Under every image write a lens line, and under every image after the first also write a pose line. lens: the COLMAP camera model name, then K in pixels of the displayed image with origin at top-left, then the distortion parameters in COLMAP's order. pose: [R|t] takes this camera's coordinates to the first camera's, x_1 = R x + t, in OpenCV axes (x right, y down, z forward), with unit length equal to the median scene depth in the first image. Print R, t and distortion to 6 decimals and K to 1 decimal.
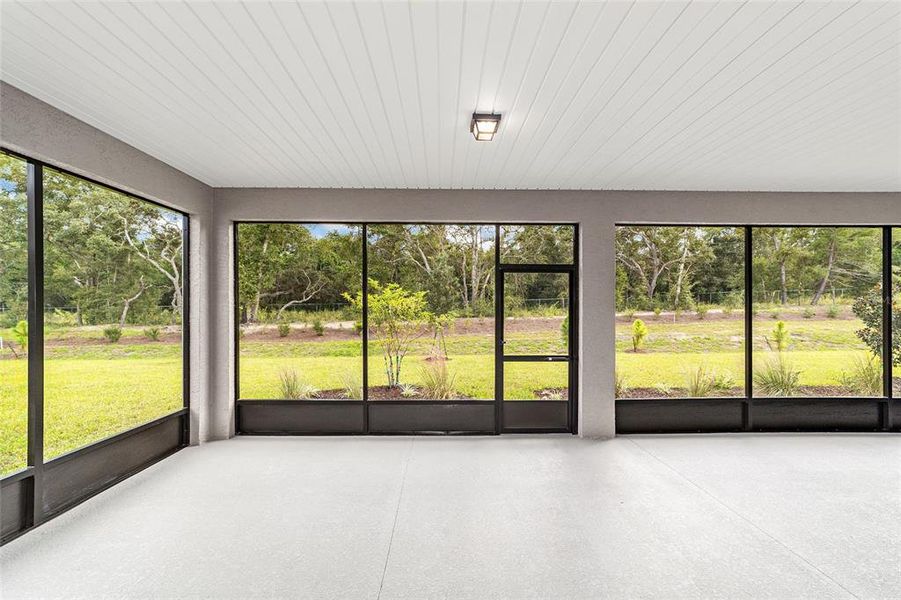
lens RADIAL K [[348.2, 0, 451.0], [0, 348.2, 307.7], [0, 0, 1]] dist [0.000837, -0.000075]
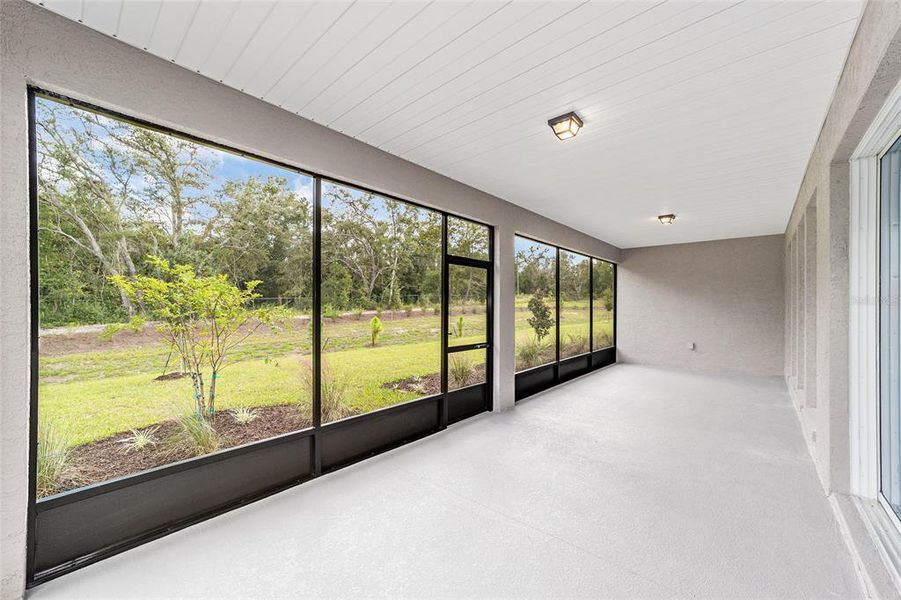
lens RADIAL K [[348.2, 0, 442.1], [0, 348.2, 305.4], [0, 0, 1]] dist [0.000837, -0.000075]
pose [[0.690071, 0.002287, 0.723738, -0.190532], [0.004697, 0.999960, -0.007639, 0.008724], [-0.723726, 0.008671, 0.690033, 0.106562]]
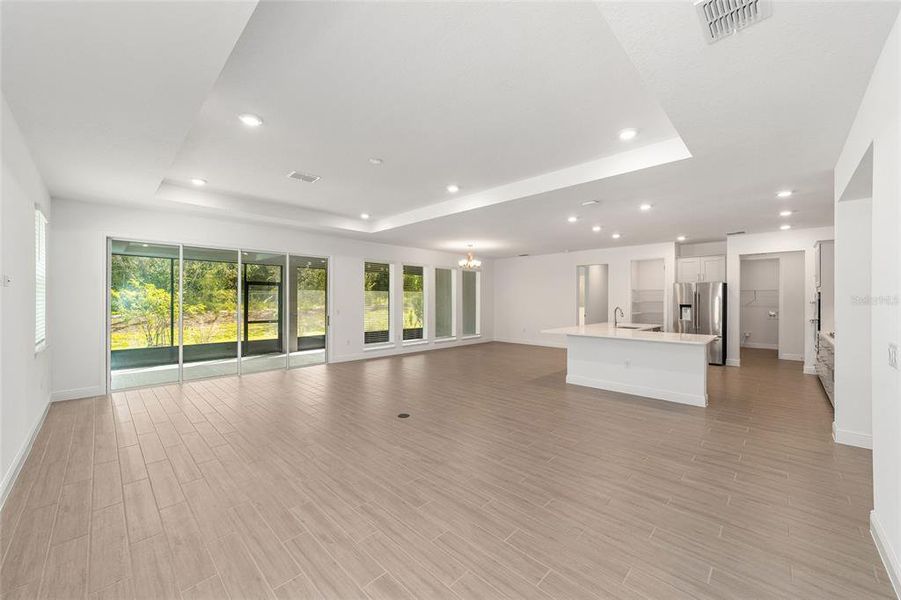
lens RADIAL K [[348.2, 0, 440.0], [0, 348.2, 298.9], [0, 0, 1]] dist [0.000837, -0.000075]
pose [[0.734941, -0.002849, 0.678125, -0.151835], [0.007706, 0.999962, -0.004151, 0.004033], [-0.678087, 0.008276, 0.734935, -0.490856]]
